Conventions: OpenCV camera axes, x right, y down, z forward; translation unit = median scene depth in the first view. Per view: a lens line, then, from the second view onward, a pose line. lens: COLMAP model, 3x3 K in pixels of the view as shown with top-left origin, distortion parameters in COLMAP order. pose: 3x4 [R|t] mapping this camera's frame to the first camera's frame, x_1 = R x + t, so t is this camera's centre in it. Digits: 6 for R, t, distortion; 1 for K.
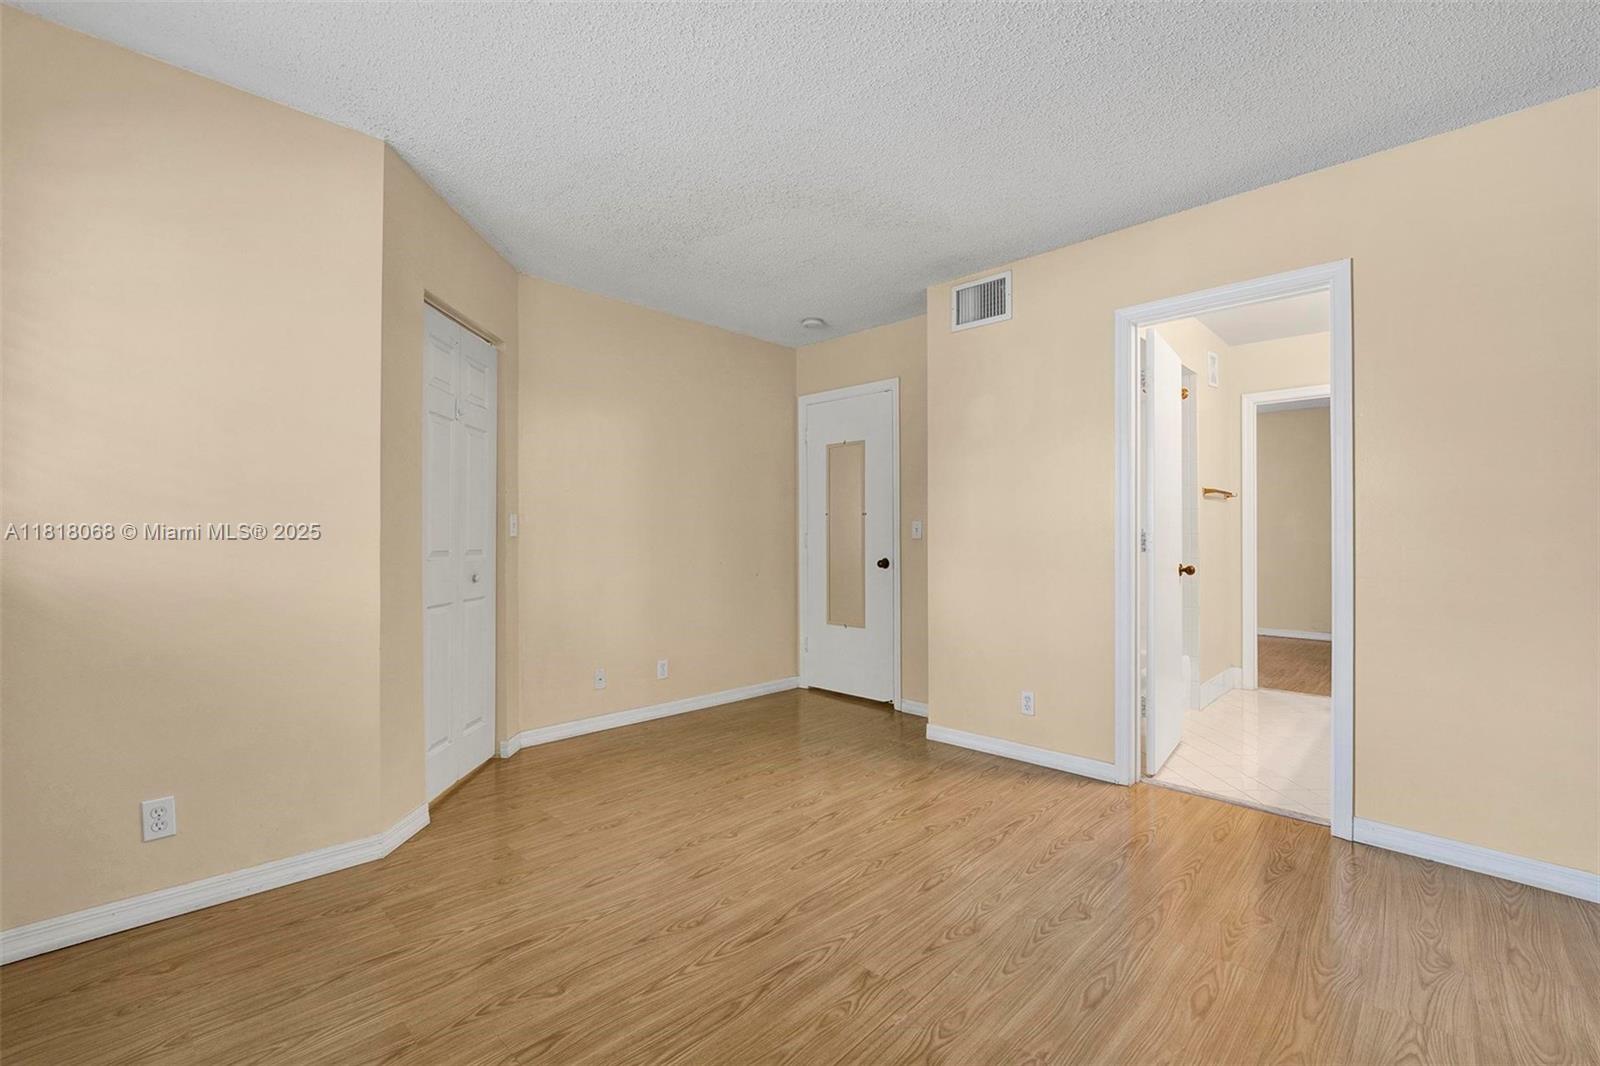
lens RADIAL K [[680.4, 0, 805.1], [0, 680.4, 532.0], [0, 0, 1]] dist [-0.023187, 0.001358]
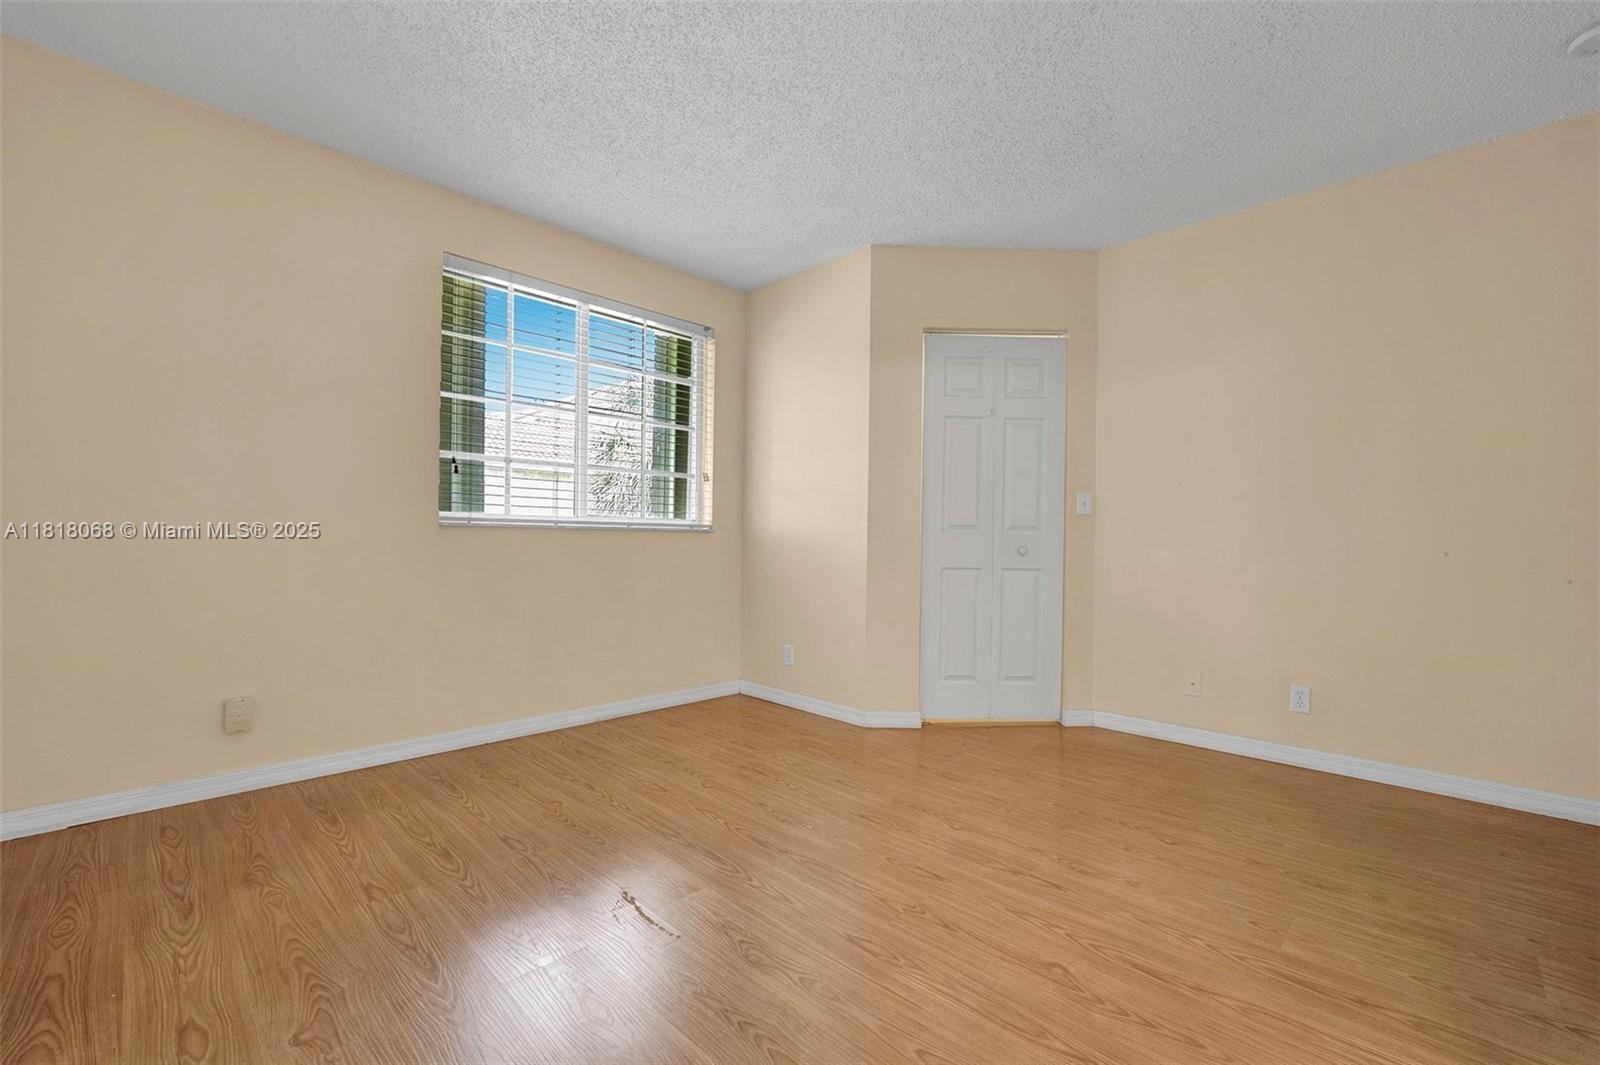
lens RADIAL K [[672.4, 0, 804.6], [0, 672.4, 537.3], [0, 0, 1]] dist [-0.011032, -0.000800]
pose [[-0.001952, -0.003334, -0.999993, 0.685749], [-0.003923, 0.999987, -0.003326, 0.055288], [0.999990, 0.003917, -0.001965, 0.690816]]
